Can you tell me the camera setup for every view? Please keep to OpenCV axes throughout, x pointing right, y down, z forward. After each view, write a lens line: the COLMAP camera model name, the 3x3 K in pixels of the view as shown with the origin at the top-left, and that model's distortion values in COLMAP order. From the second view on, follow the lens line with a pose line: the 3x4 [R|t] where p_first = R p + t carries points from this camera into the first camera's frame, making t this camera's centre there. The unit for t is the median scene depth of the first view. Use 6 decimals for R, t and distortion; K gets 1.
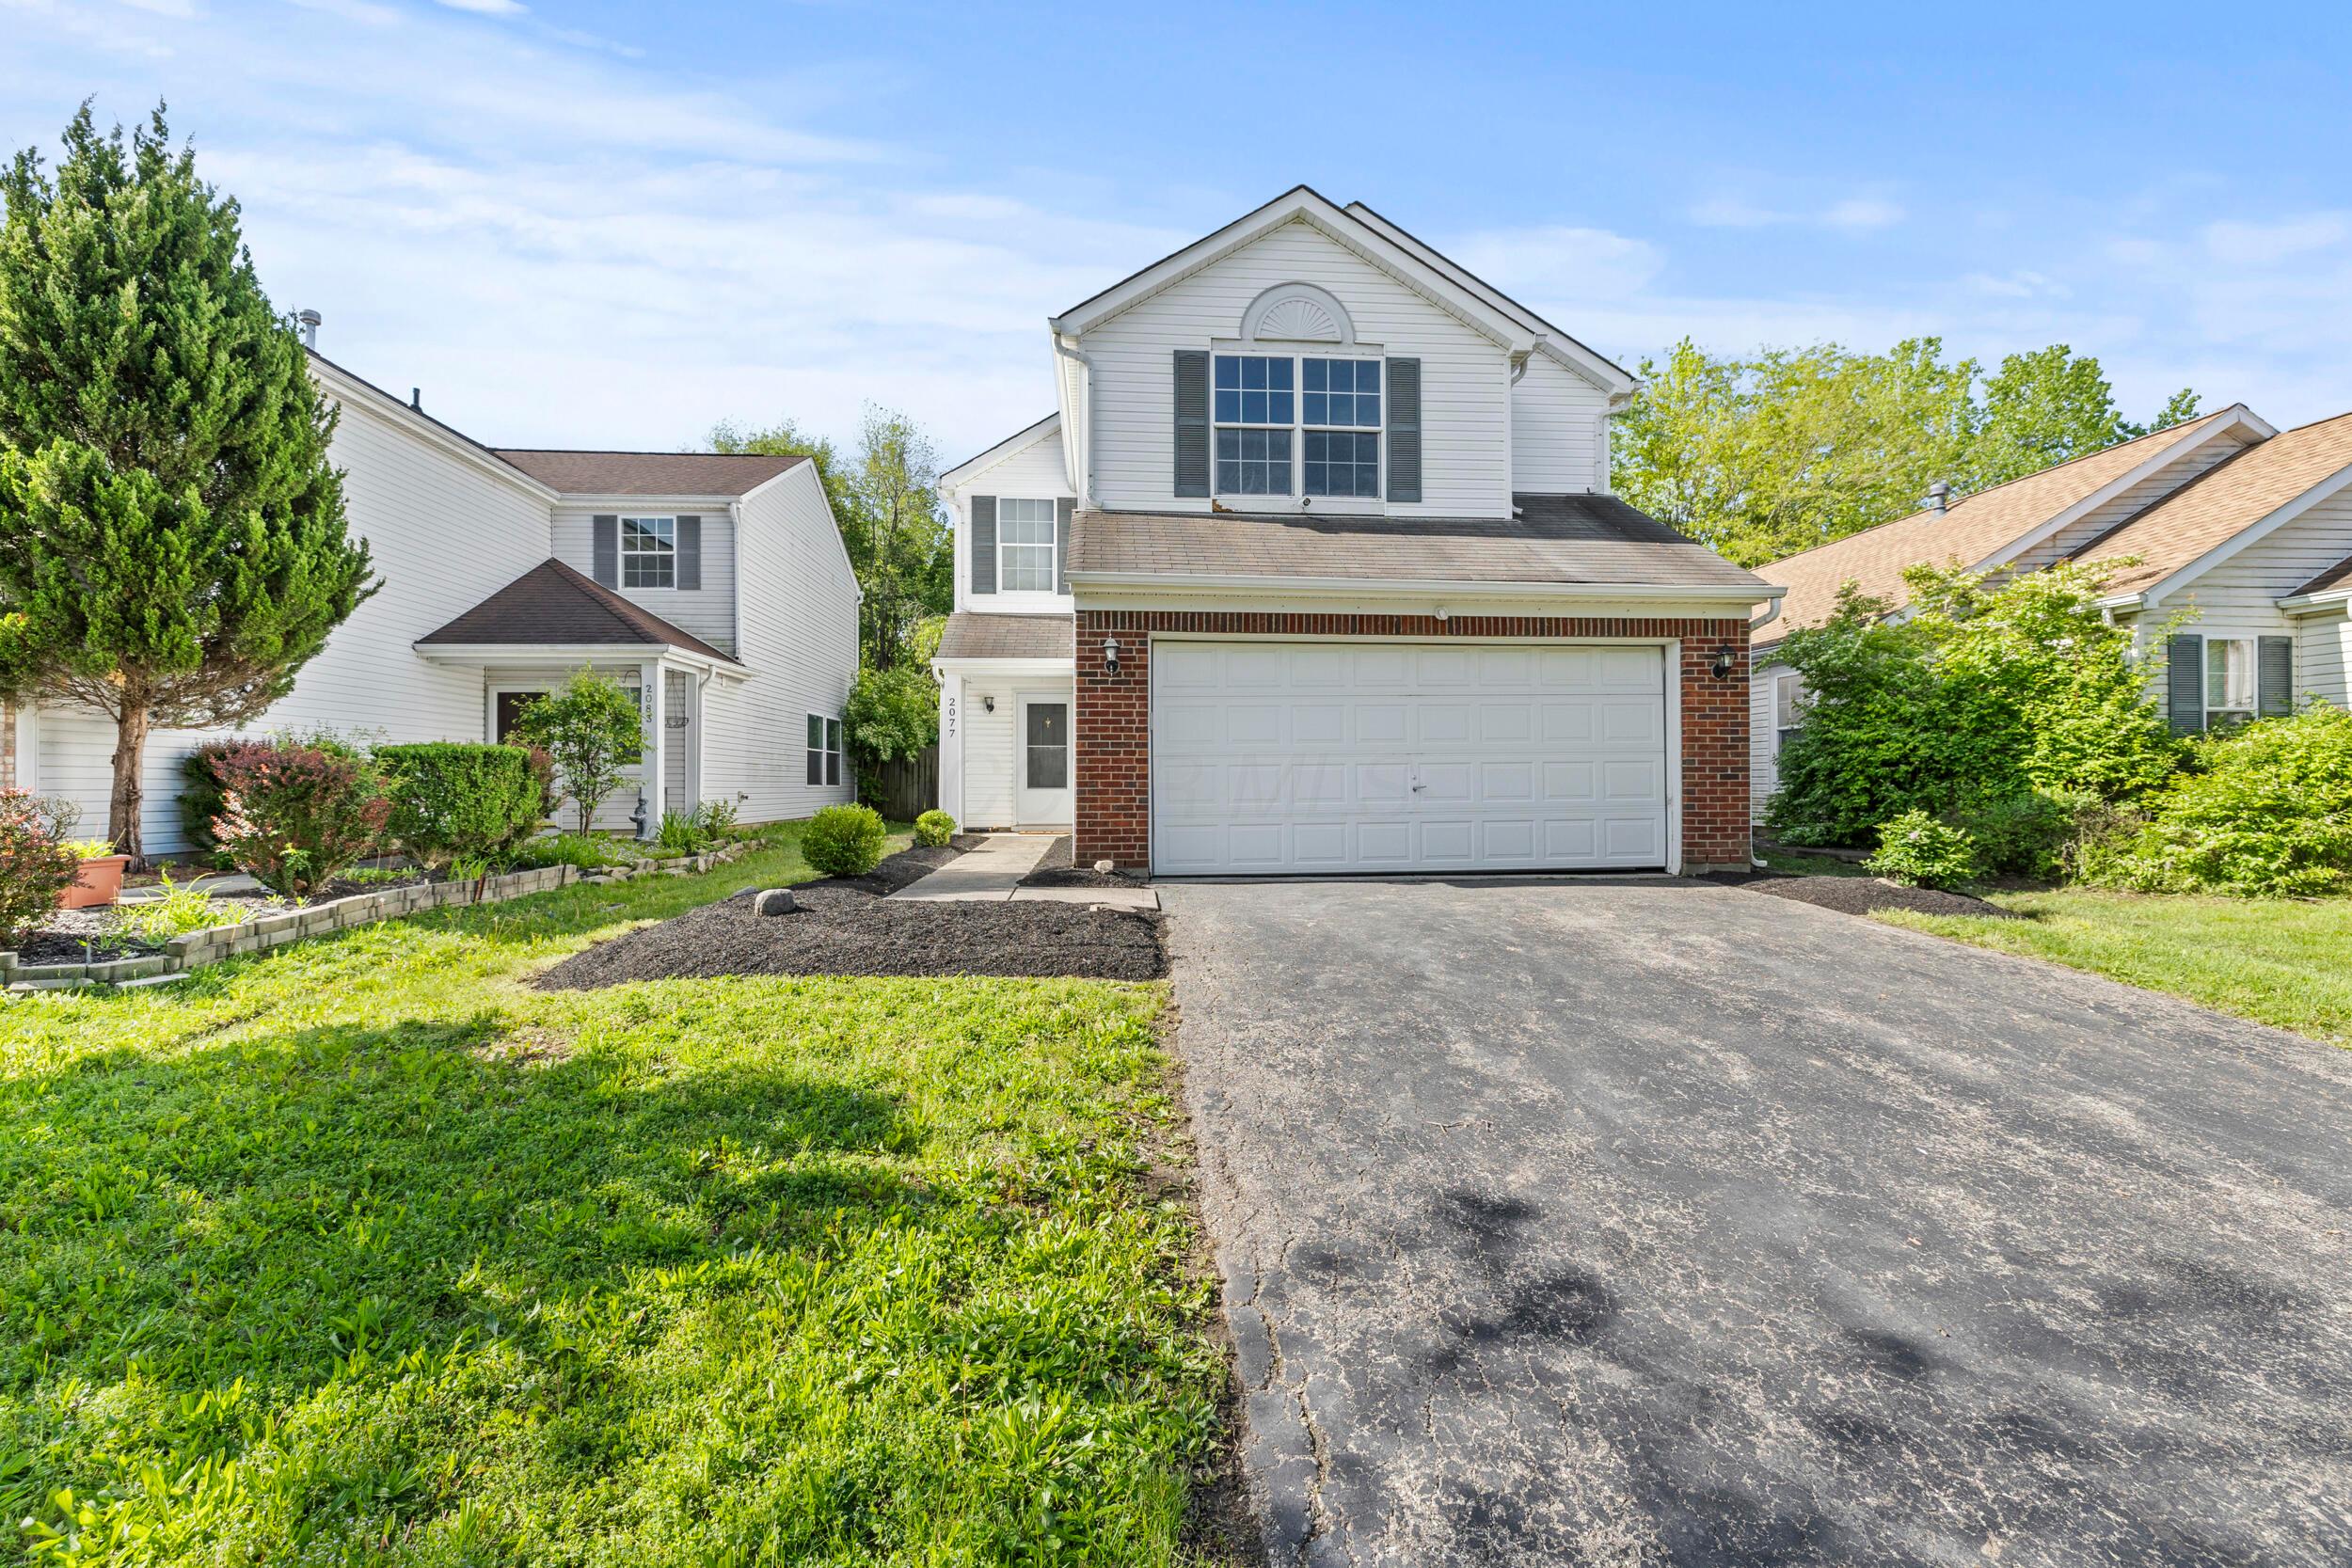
lens RADIAL K [[996.6, 0, 1182.0], [0, 996.6, 776.3], [0, 0, 1]] dist [-0.001480, 0.000109]
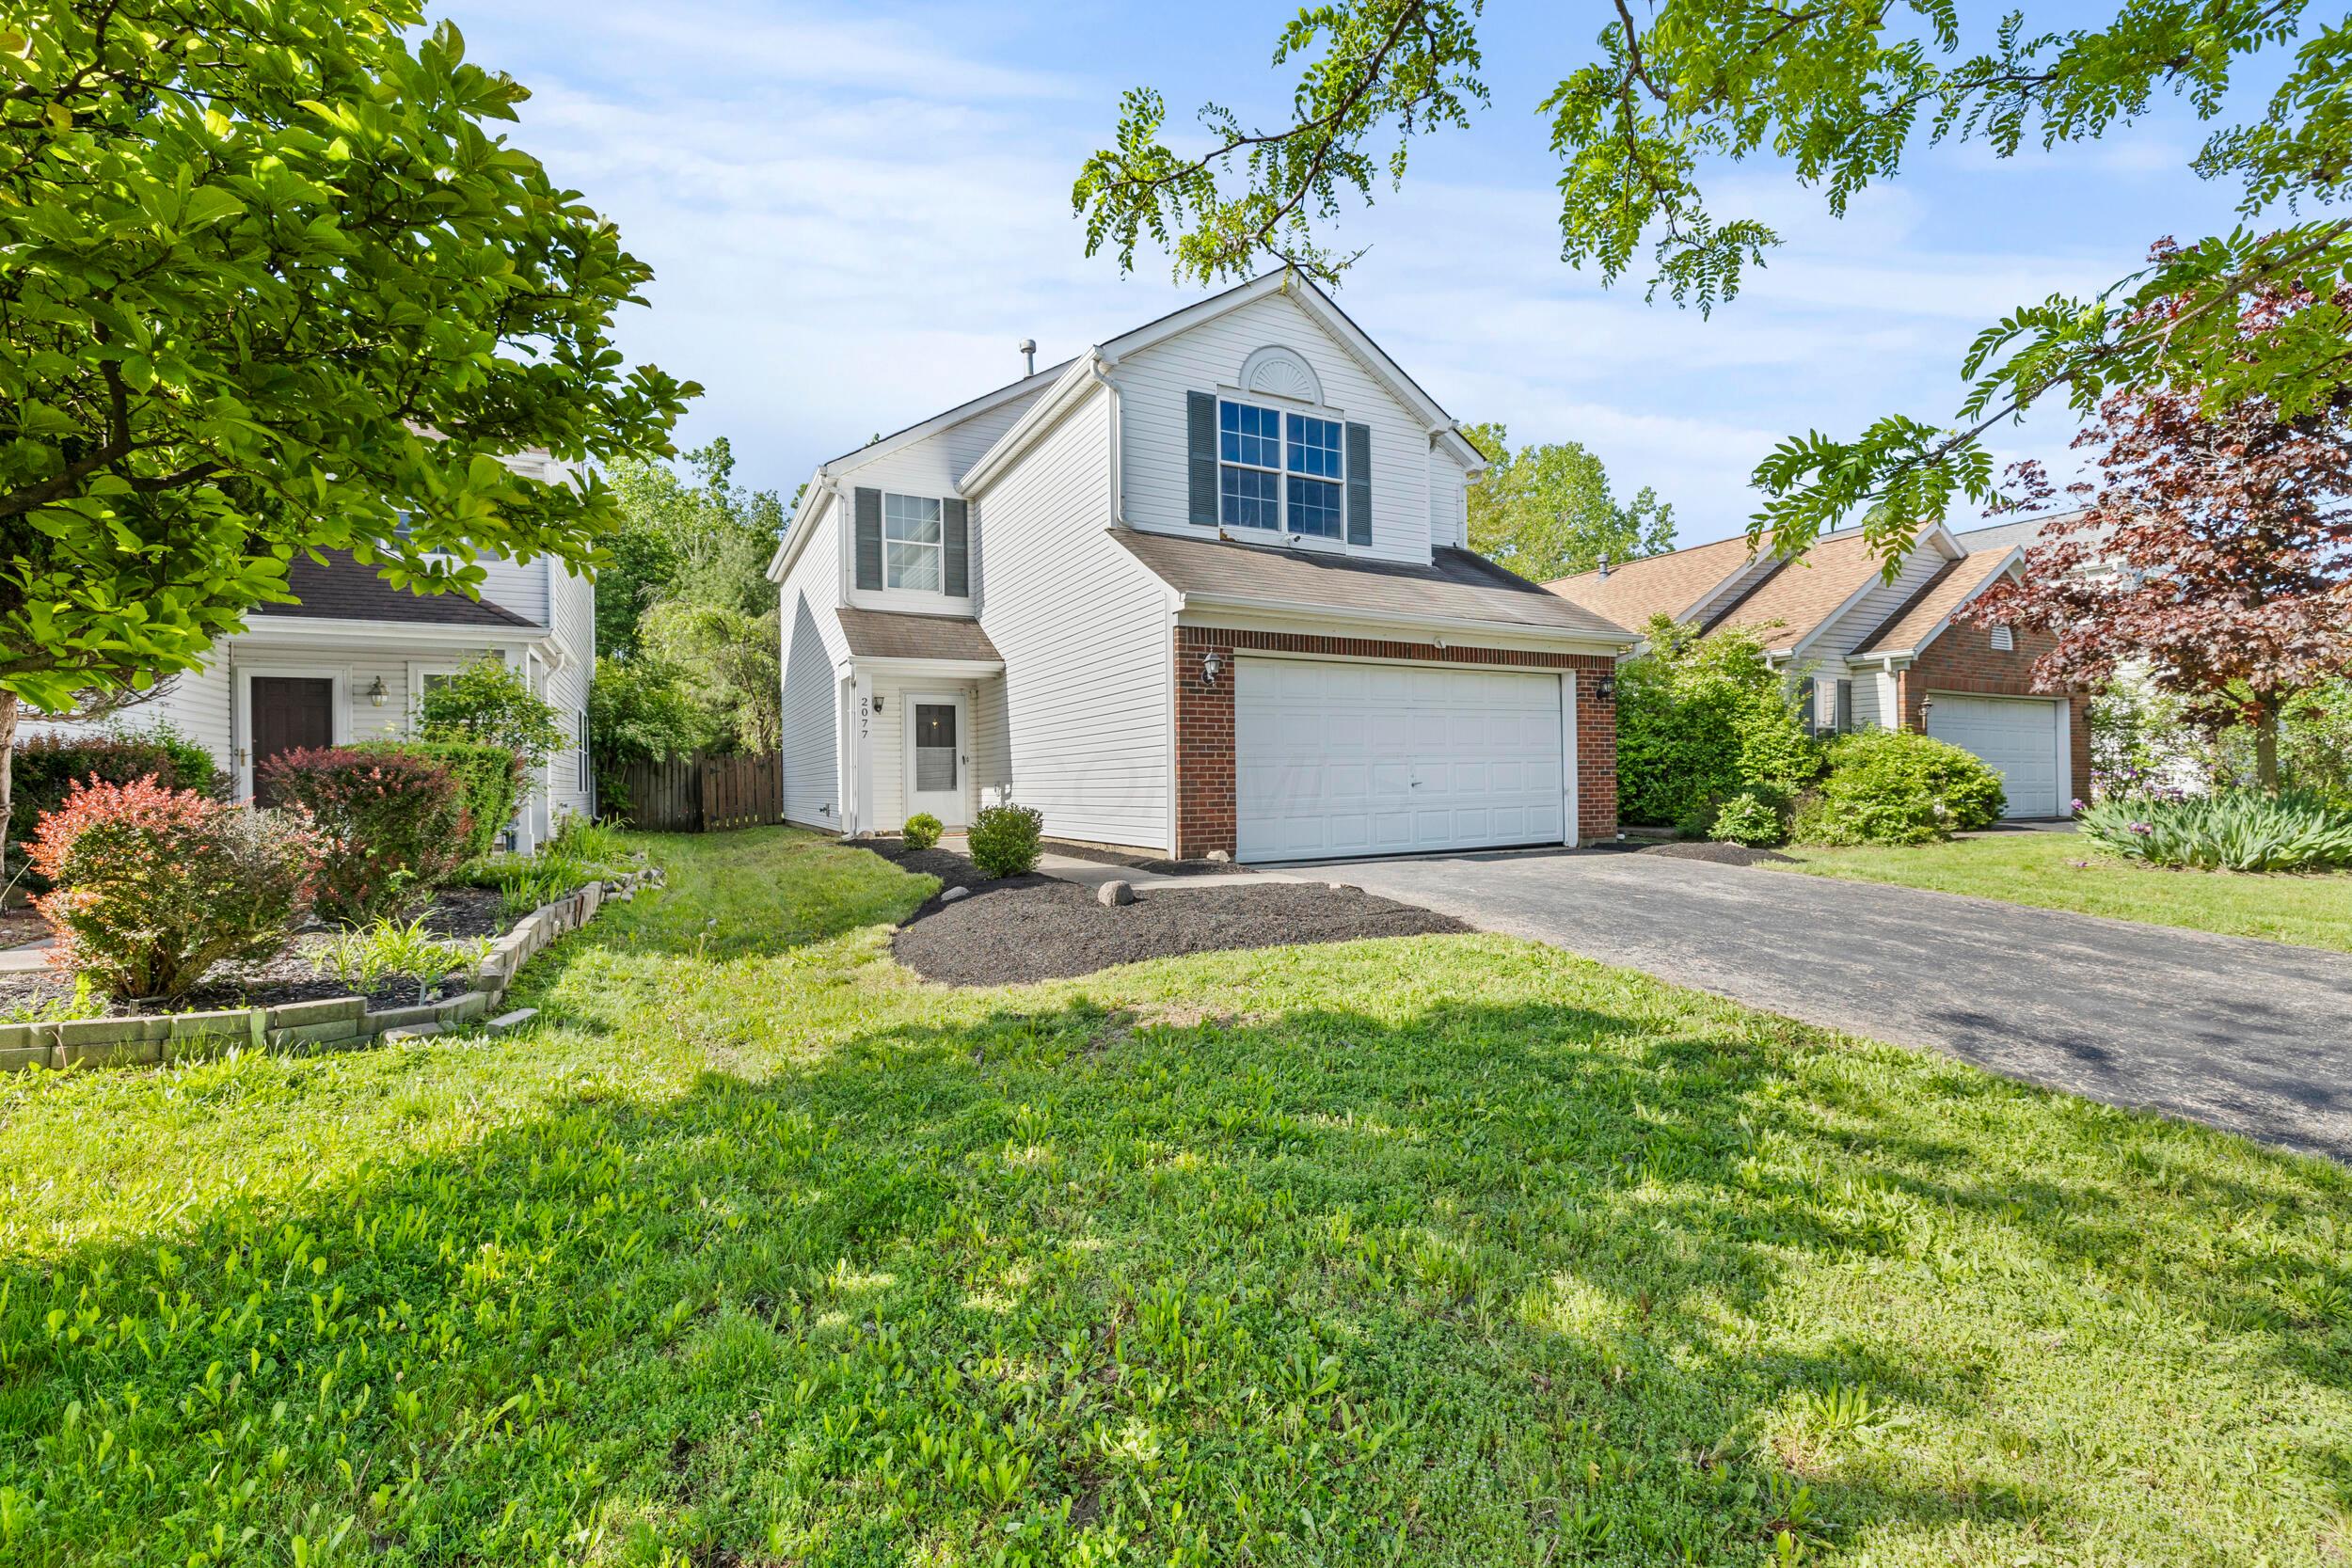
lens RADIAL K [[996.6, 0, 1182.5], [0, 996.6, 787.3], [0, 0, 1]] dist [-0.001480, 0.000109]
pose [[0.919008, -0.012543, 0.394040, -0.452751], [0.008326, 0.999888, 0.012408, -0.001500], [-0.394151, -0.008122, 0.919010, -0.015890]]
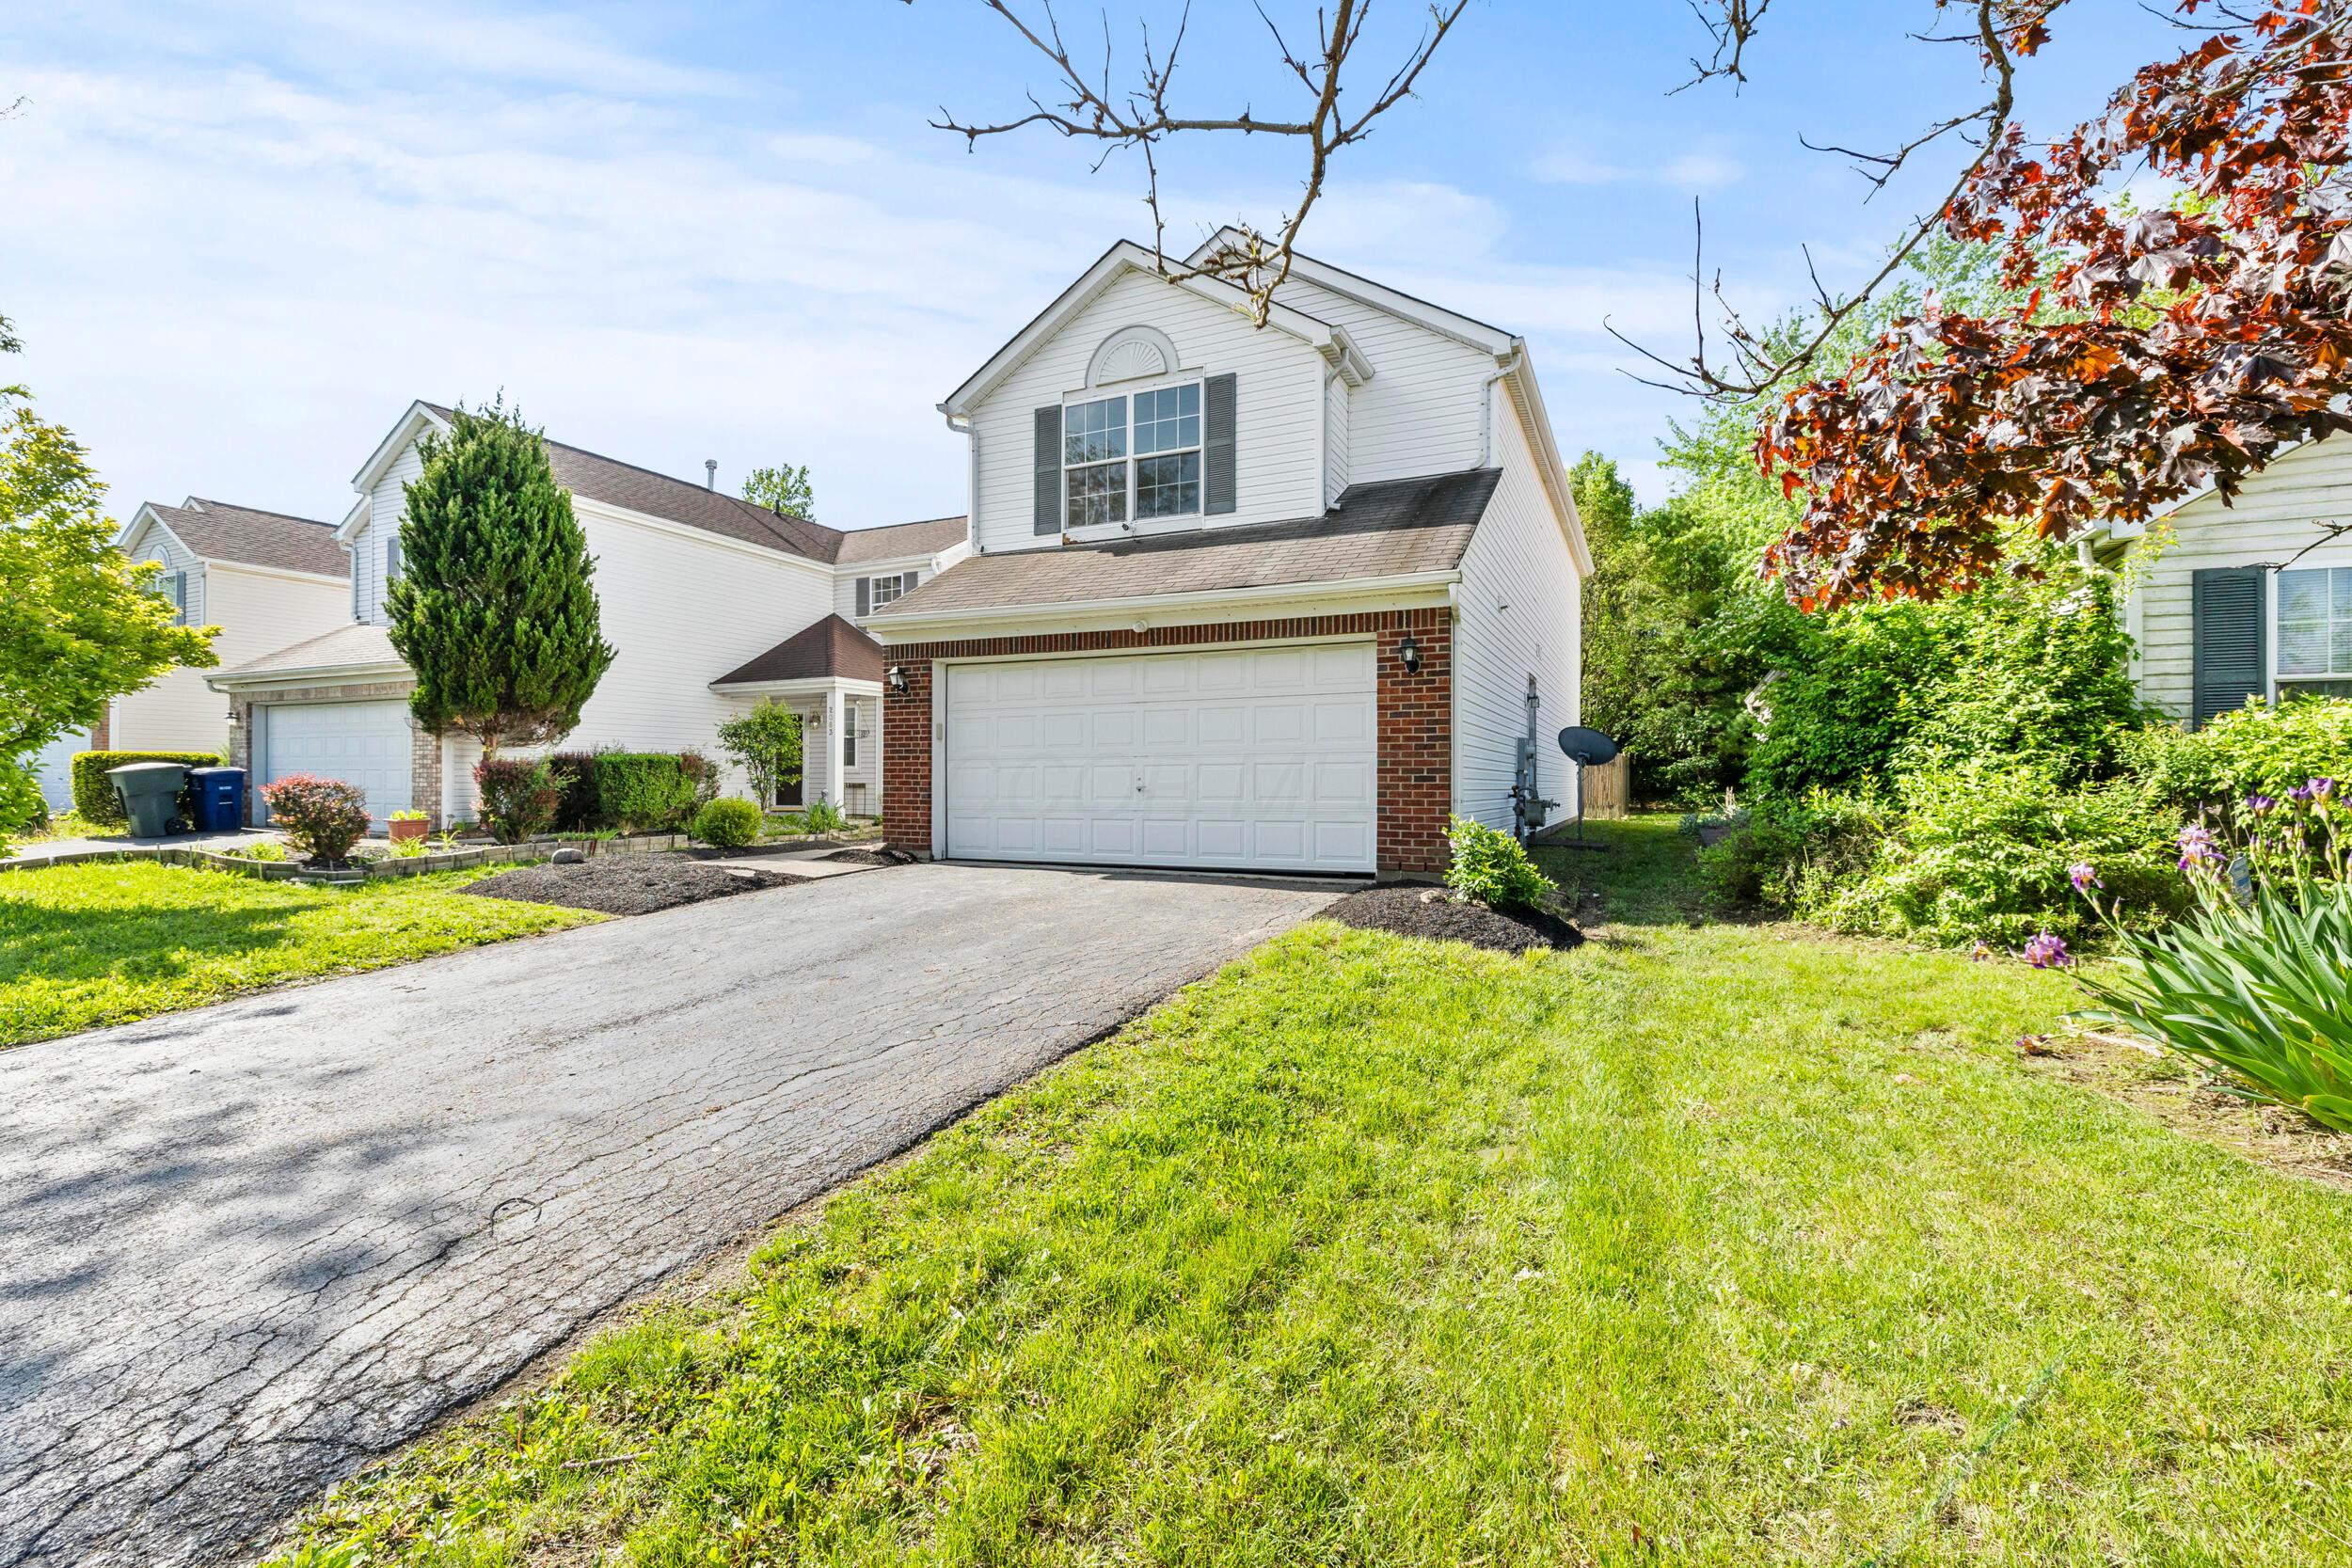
lens RADIAL K [[996.6, 0, 1185.1], [0, 996.6, 782.3], [0, 0, 1]] dist [-0.001480, 0.000109]
pose [[0.869324, 0.005561, -0.494211, 0.720081], [0.001226, 0.999909, 0.013407, -0.007559], [0.494241, -0.012261, 0.869239, 0.069921]]
